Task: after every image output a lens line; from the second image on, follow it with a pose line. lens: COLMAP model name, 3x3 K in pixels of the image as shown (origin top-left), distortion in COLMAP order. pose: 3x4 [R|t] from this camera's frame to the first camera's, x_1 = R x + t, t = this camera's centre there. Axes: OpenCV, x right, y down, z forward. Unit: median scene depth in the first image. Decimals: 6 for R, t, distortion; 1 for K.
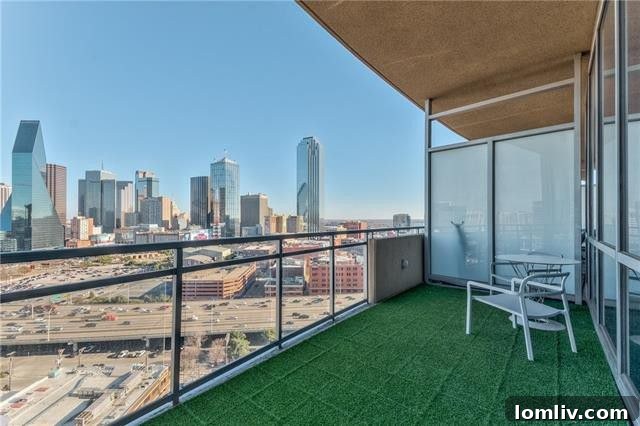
lens RADIAL K [[274.6, 0, 310.1], [0, 274.6, 217.0], [0, 0, 1]] dist [0.019857, -0.000124]
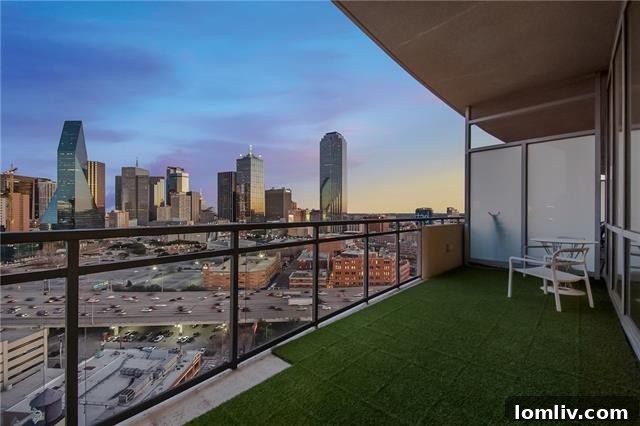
lens RADIAL K [[271.2, 0, 320.0], [0, 271.2, 213.0], [0, 0, 1]] dist [0.001092, -0.000017]
pose [[0.999071, 0.001439, -0.043061, -0.144153], [-0.001127, 0.999973, 0.007260, 0.011685], [0.043070, -0.007205, 0.999046, -0.166420]]
